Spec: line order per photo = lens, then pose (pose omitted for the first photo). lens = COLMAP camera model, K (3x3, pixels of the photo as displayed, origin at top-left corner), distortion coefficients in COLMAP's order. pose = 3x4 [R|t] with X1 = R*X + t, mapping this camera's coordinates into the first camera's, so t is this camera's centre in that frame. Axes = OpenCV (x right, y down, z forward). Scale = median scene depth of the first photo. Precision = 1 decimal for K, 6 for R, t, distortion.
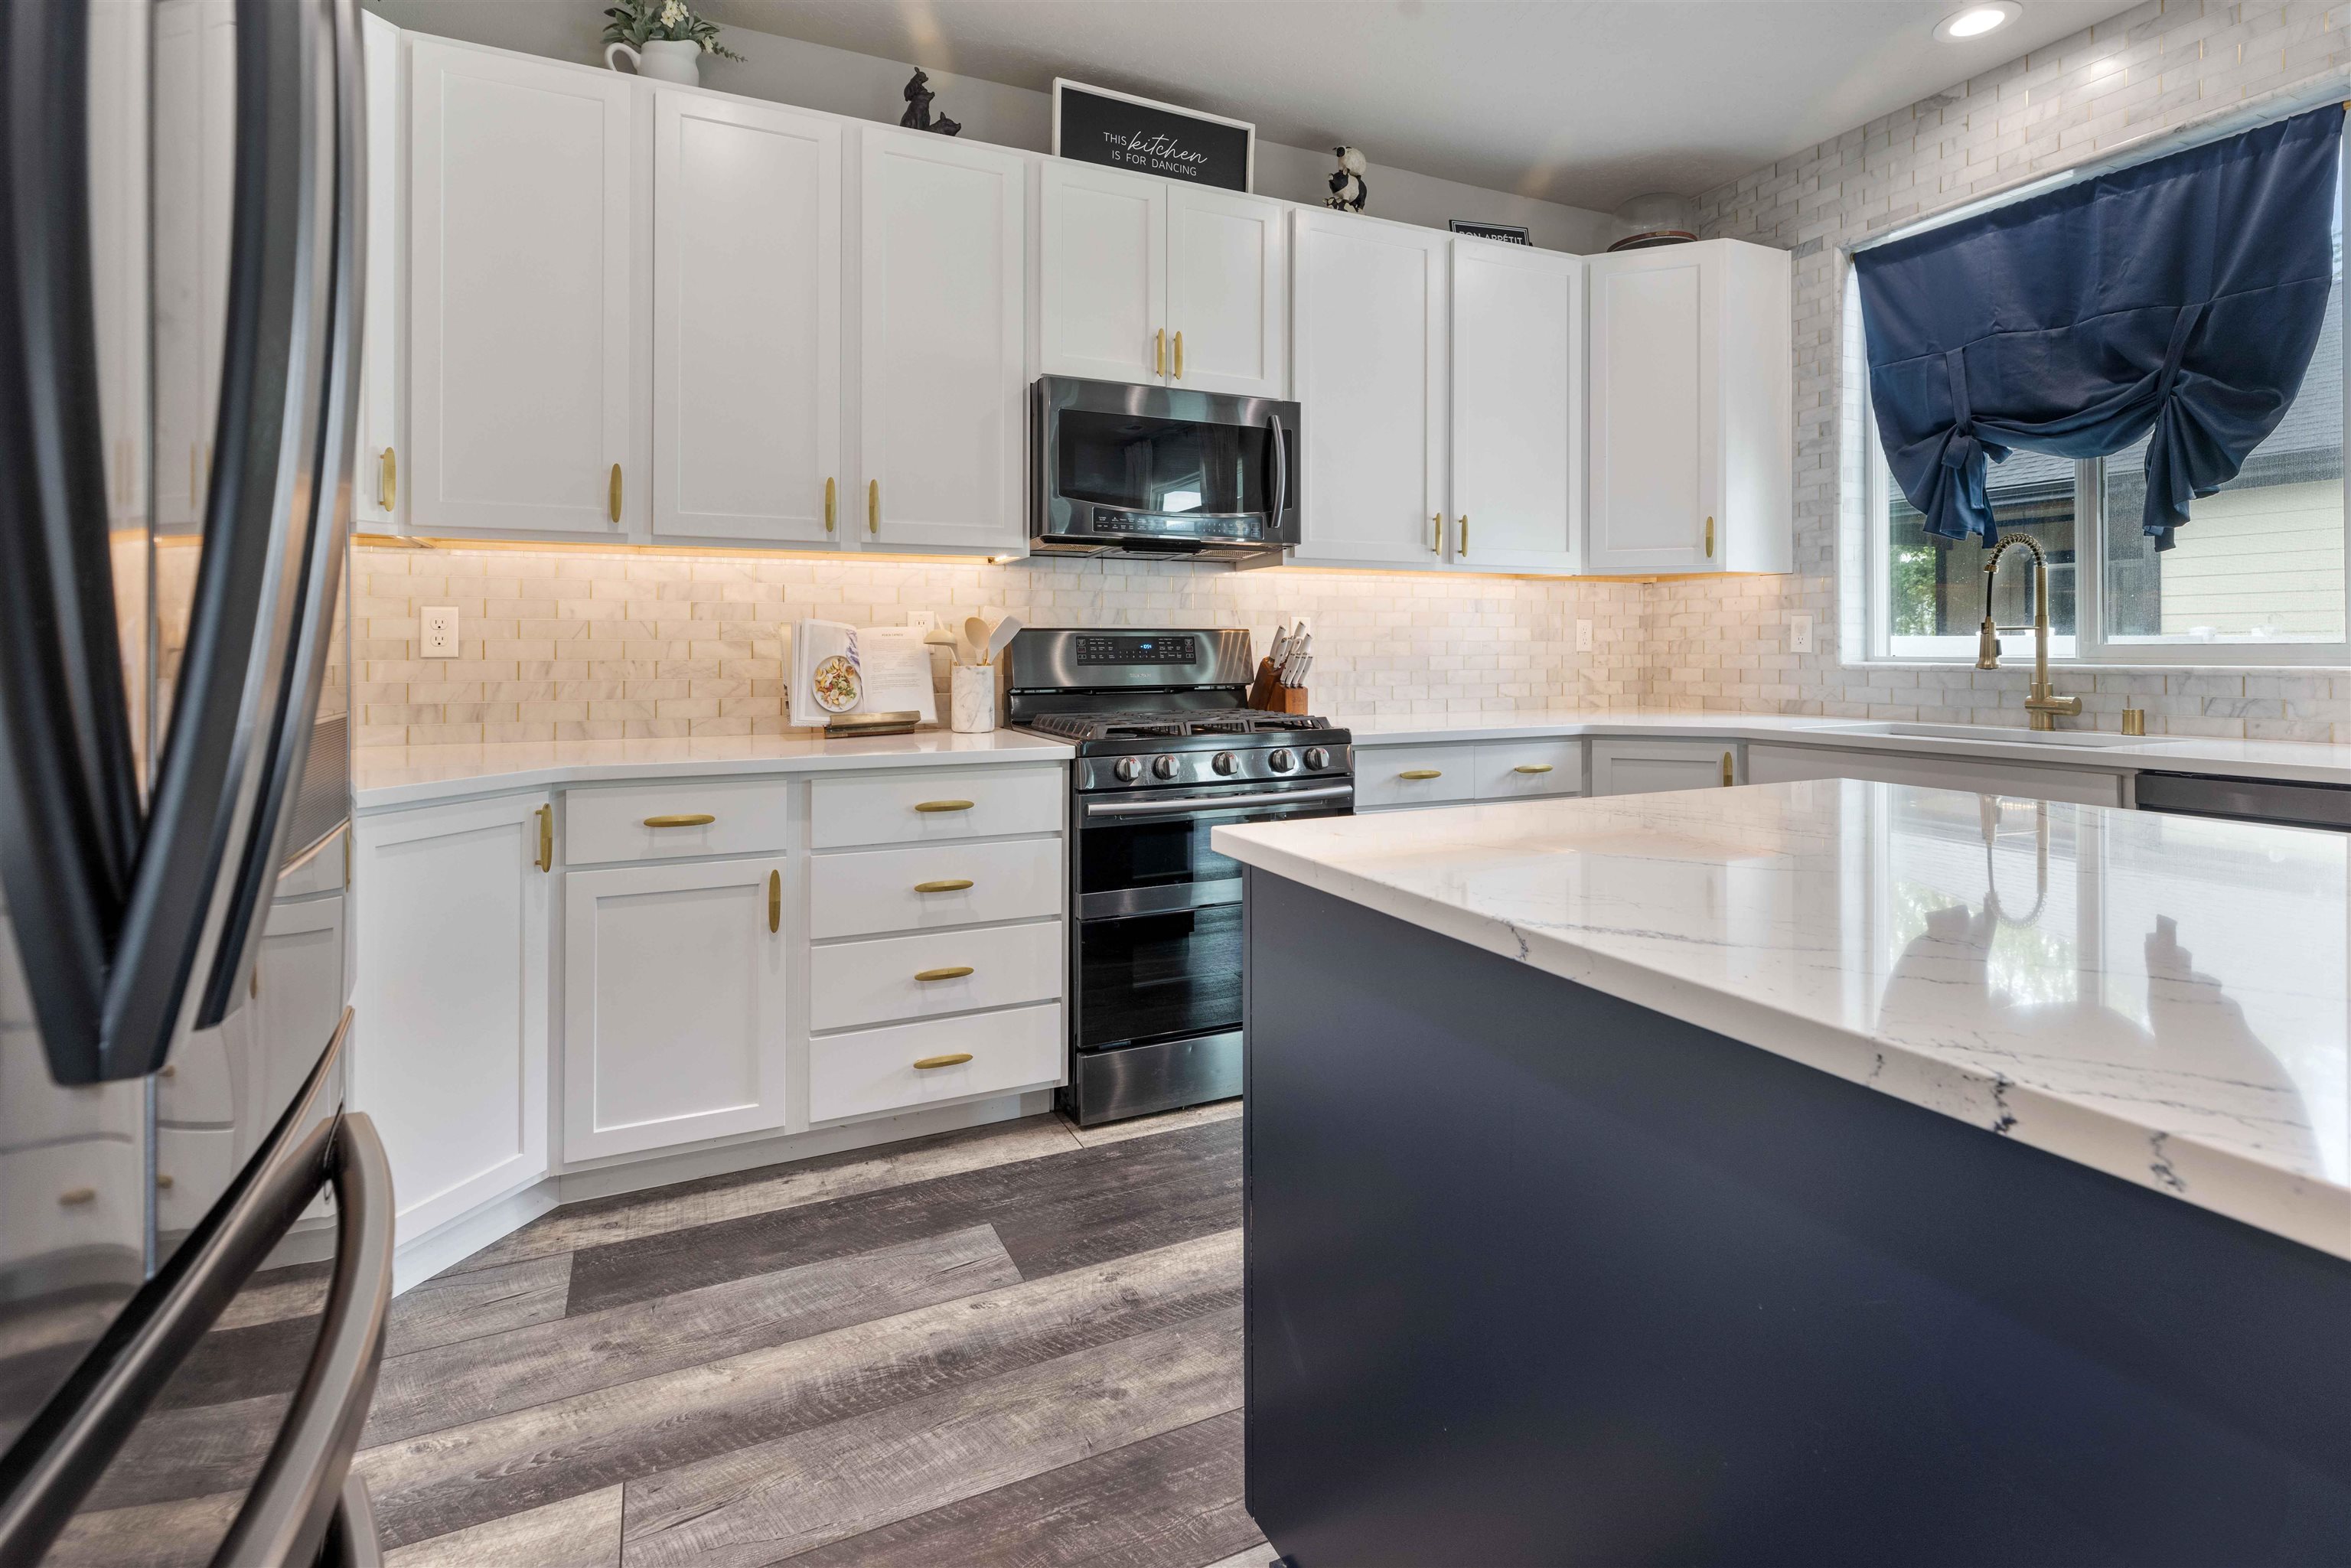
lens RADIAL K [[1112.2, 0, 1170.7], [0, 1112.2, 643.5], [0, 0, 1]] dist [0.000788, -0.000108]
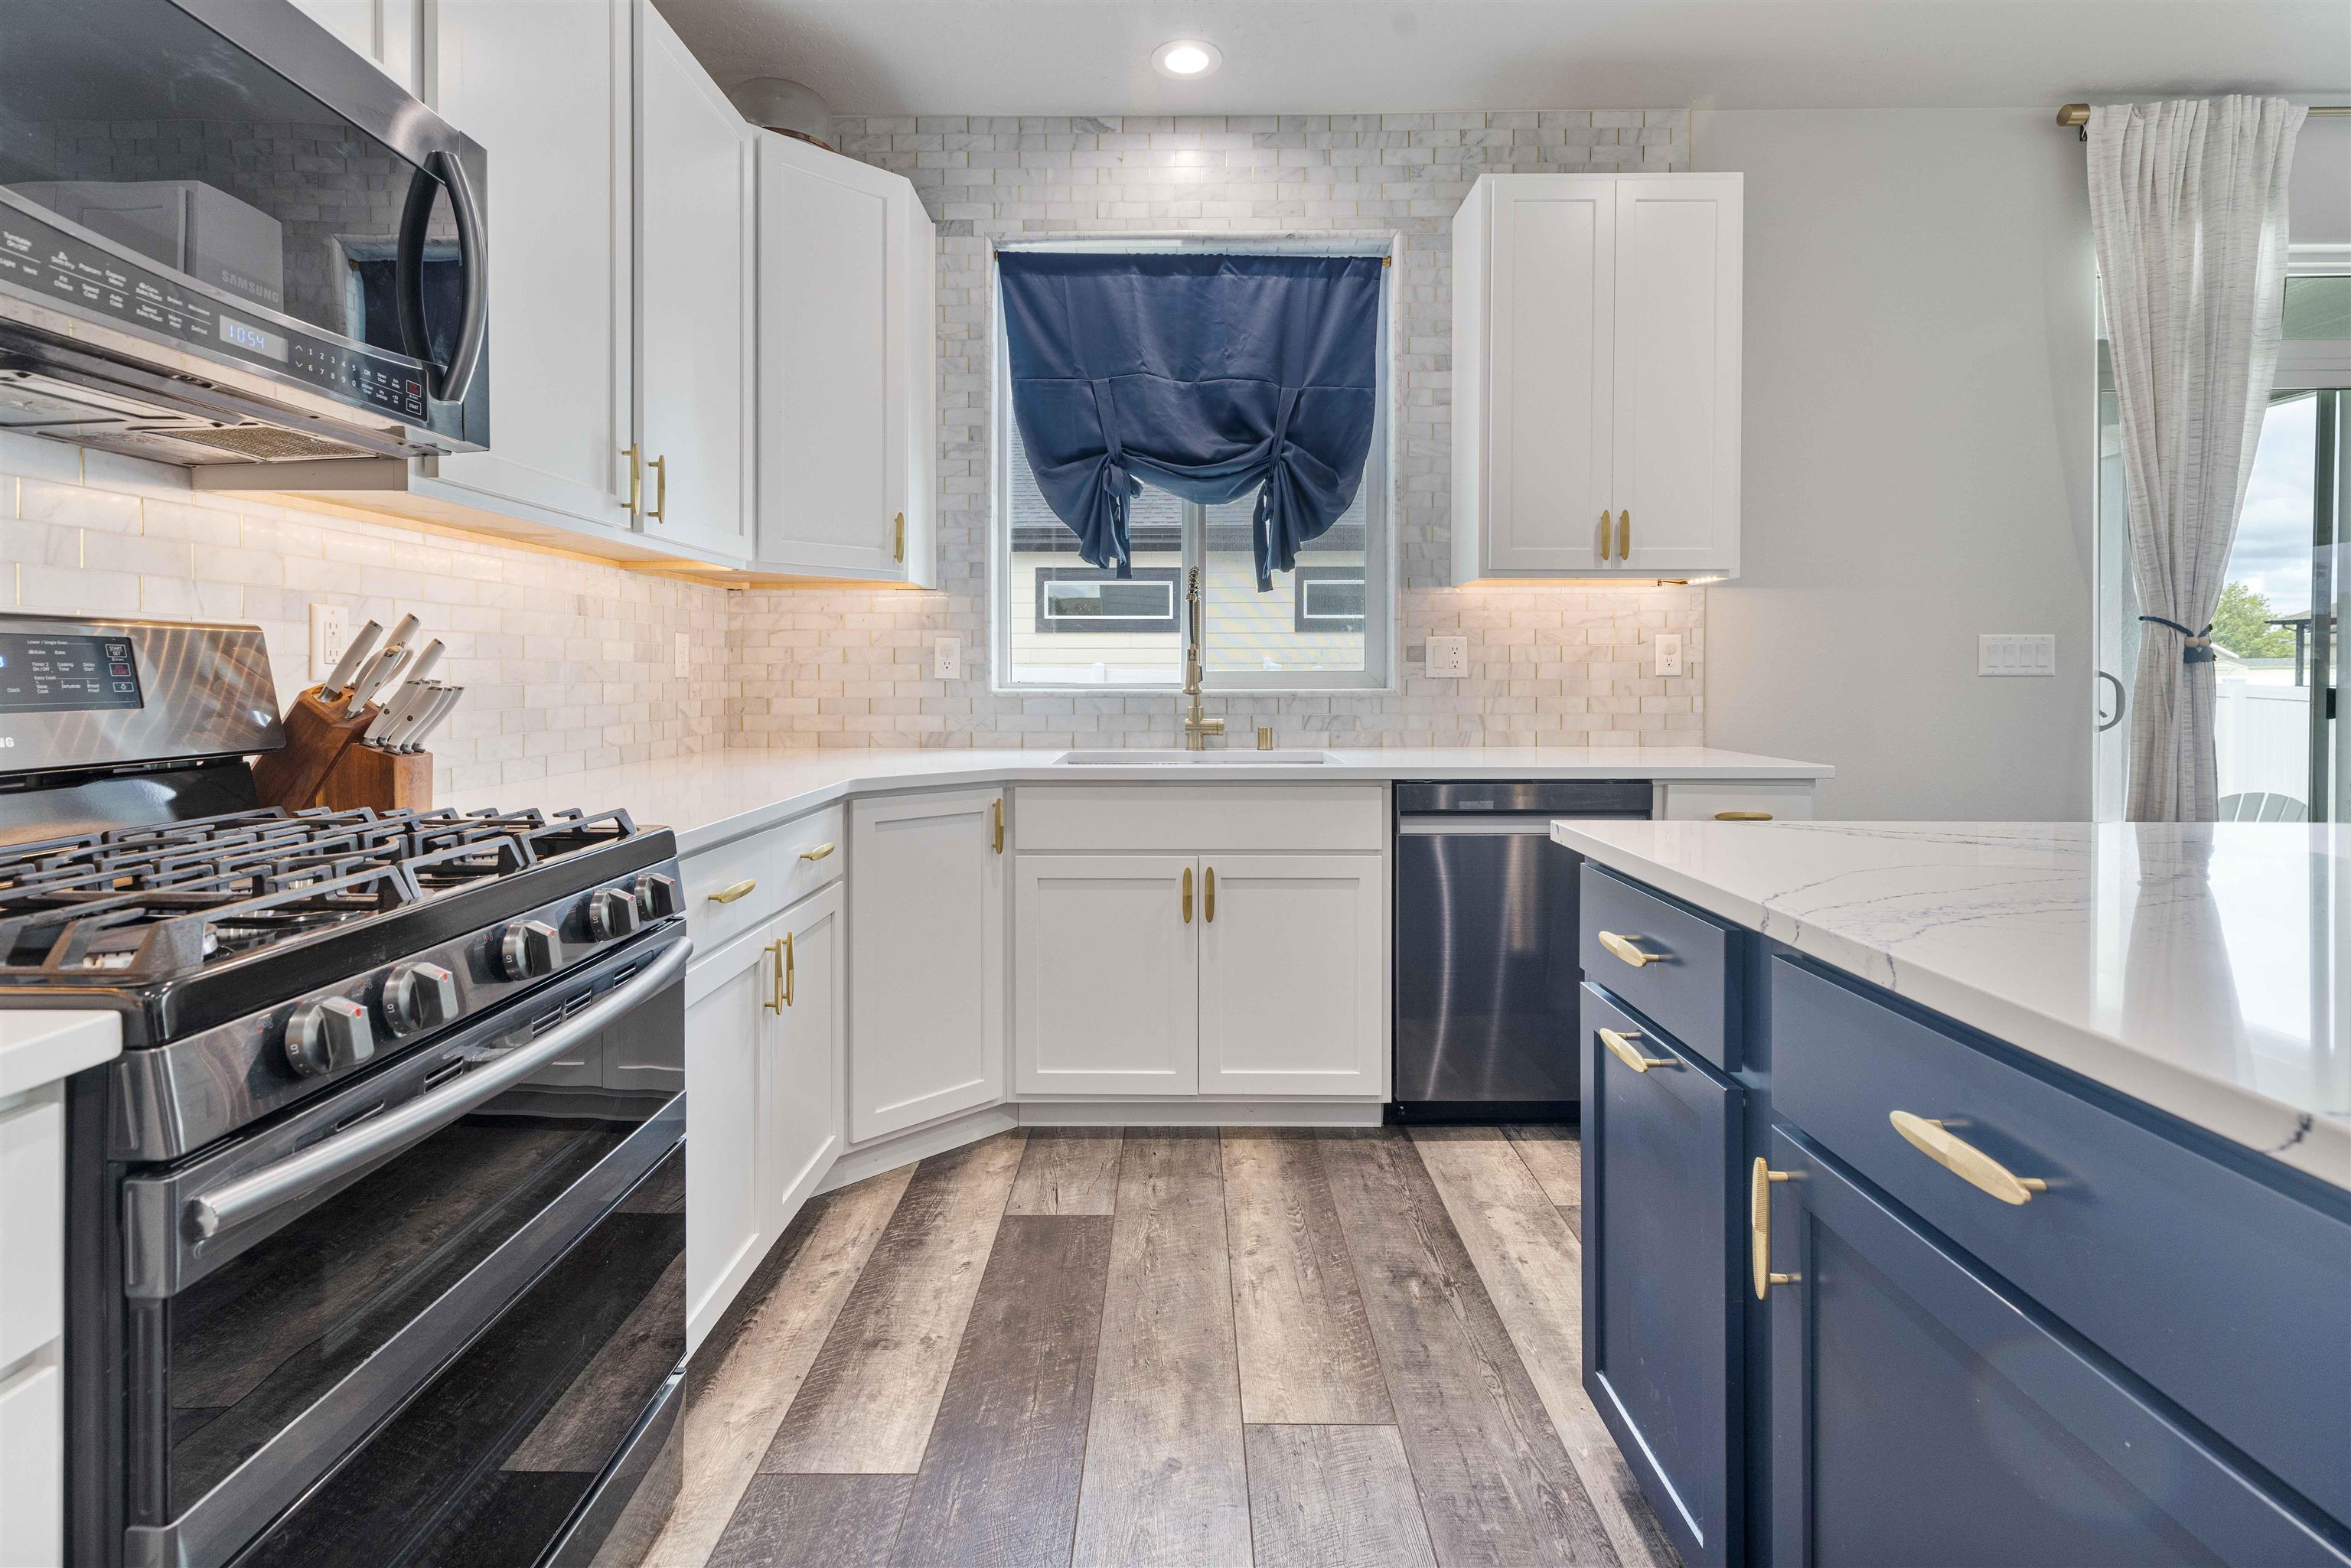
lens RADIAL K [[1098.5, 0, 1164.6], [0, 1098.5, 689.2], [0, 0, 1]] dist [0.000443, -0.000040]
pose [[0.428899, -0.009142, 0.903306, -0.179378], [-0.006026, 0.999898, 0.012981, 0.004518], [-0.903333, -0.011011, 0.428800, 0.524193]]
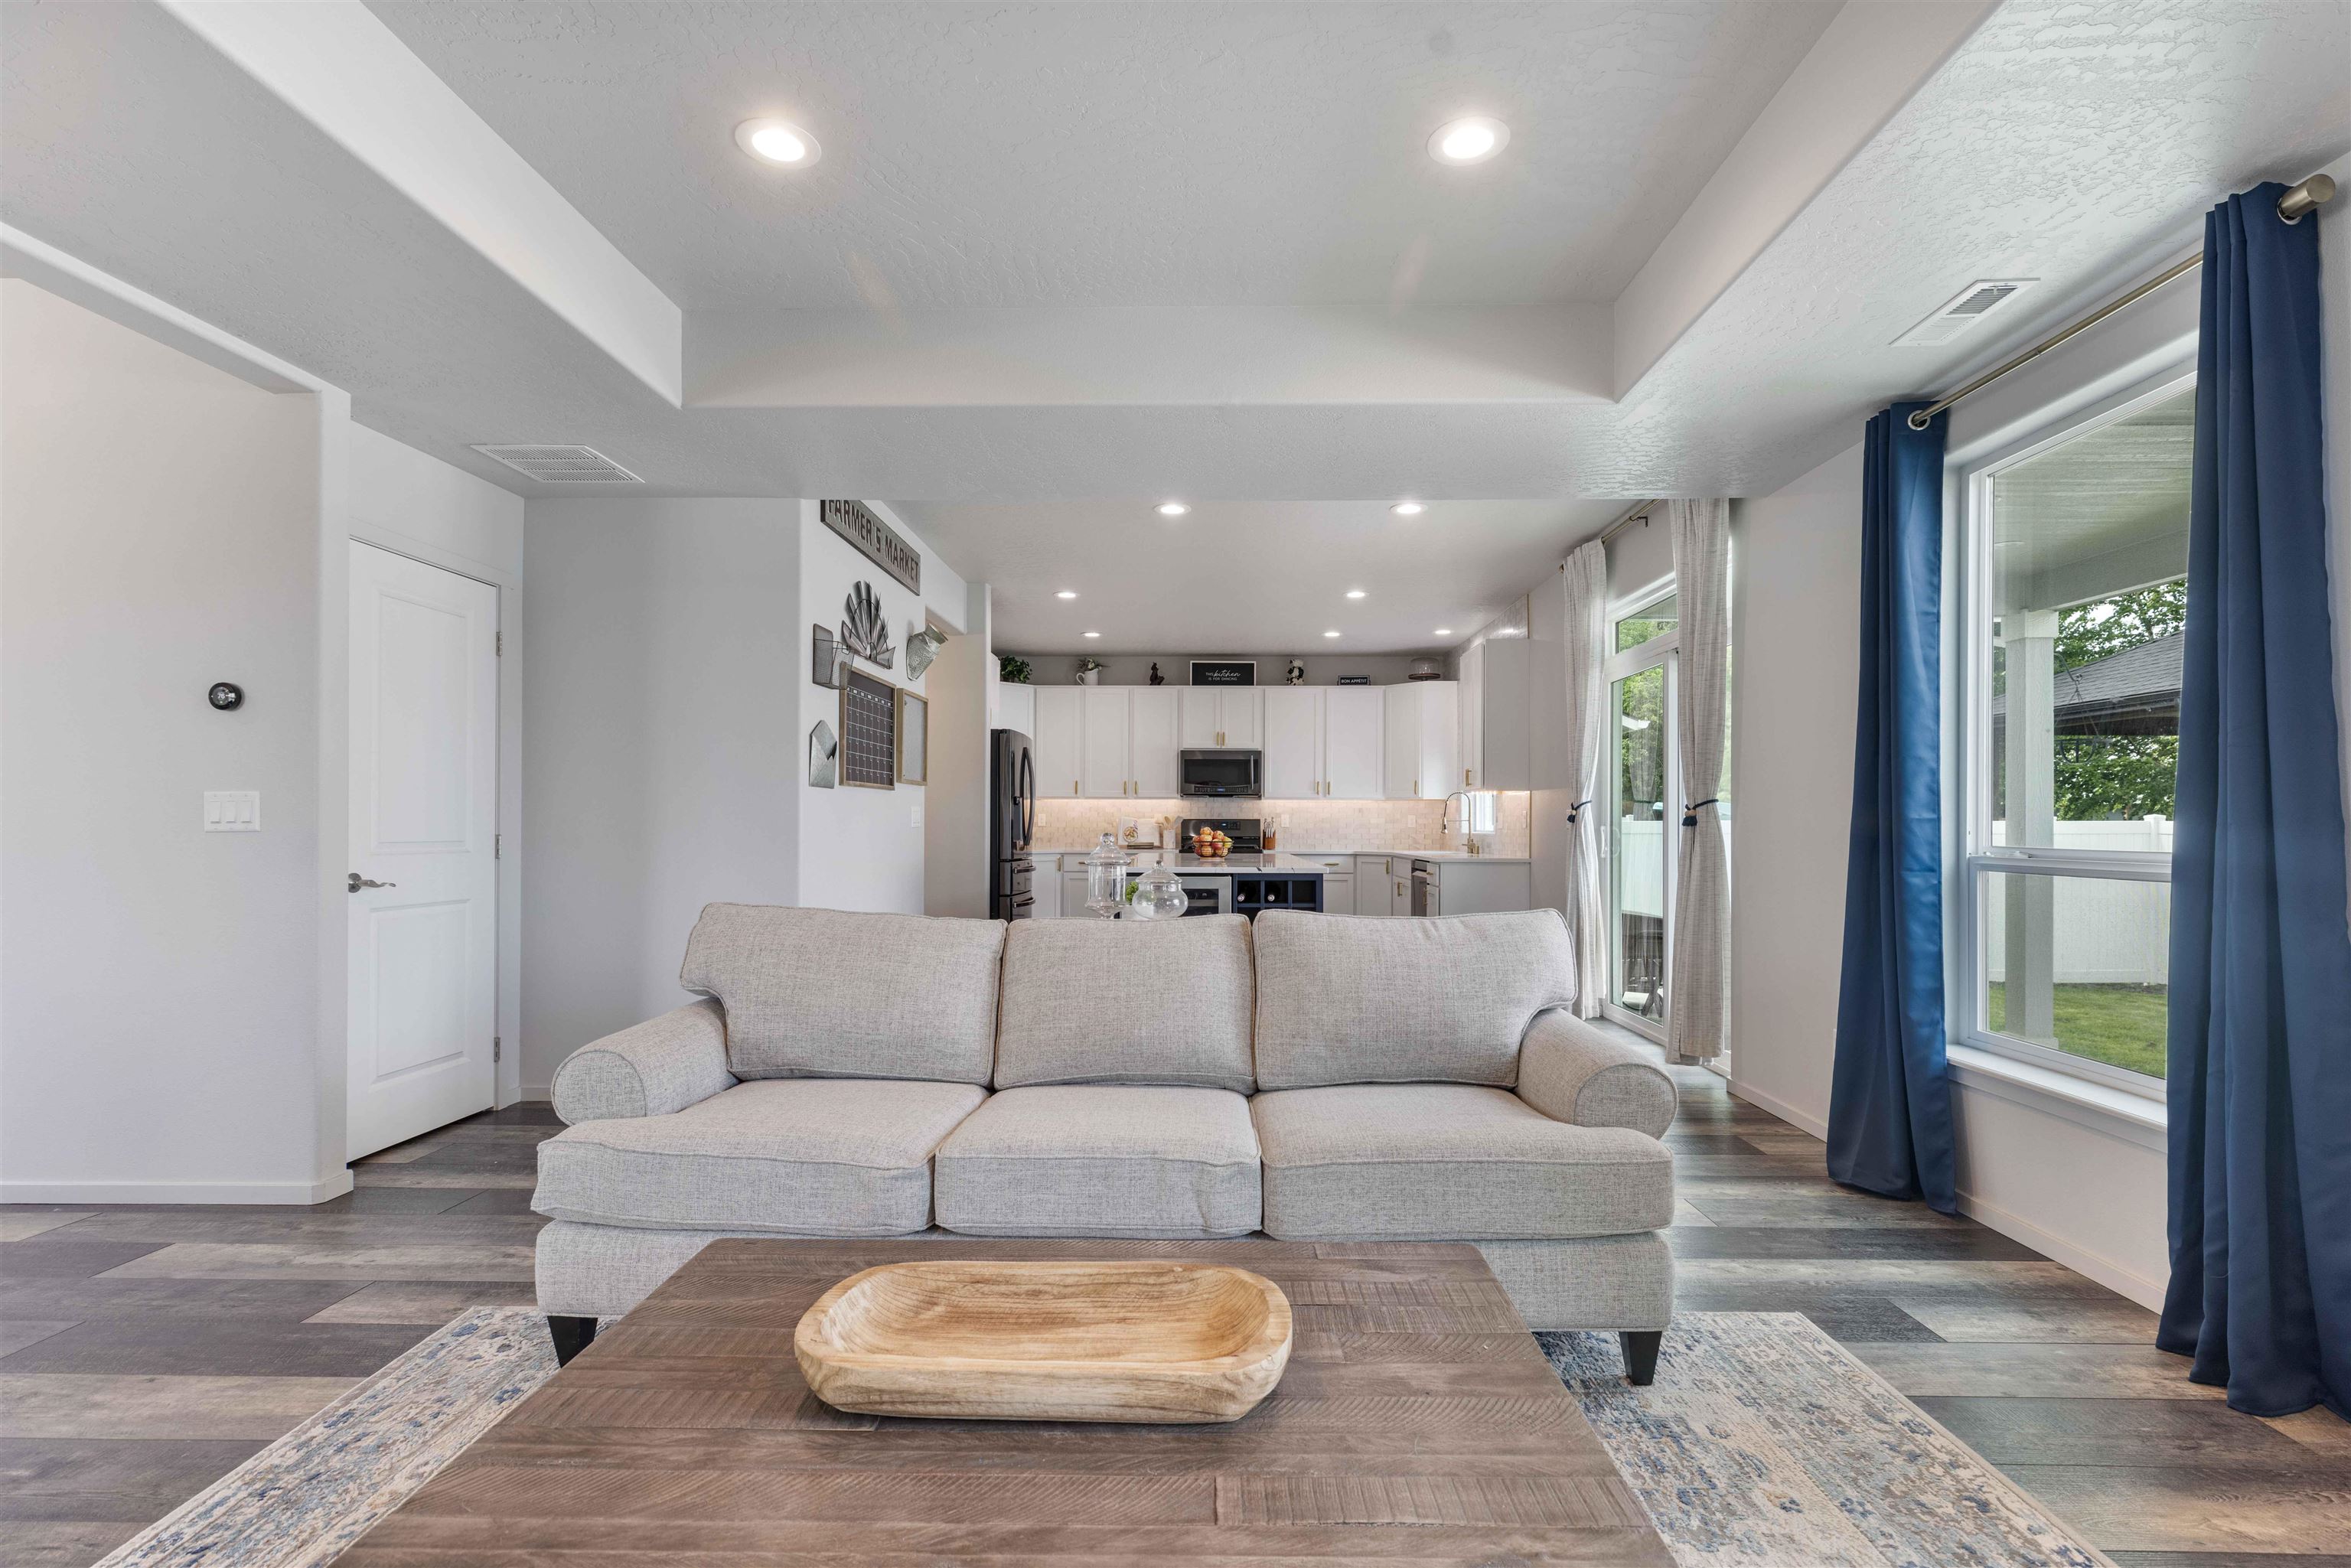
lens RADIAL K [[1077.1, 0, 1176.0], [0, 1077.1, 824.7], [0, 0, 1]] dist [-0.000258, -0.000017]
pose [[0.895468, 0.005855, -0.445088, 1.279255], [-0.003389, 0.999974, 0.006338, -0.016897], [0.445113, -0.004167, 0.895465, -1.918855]]
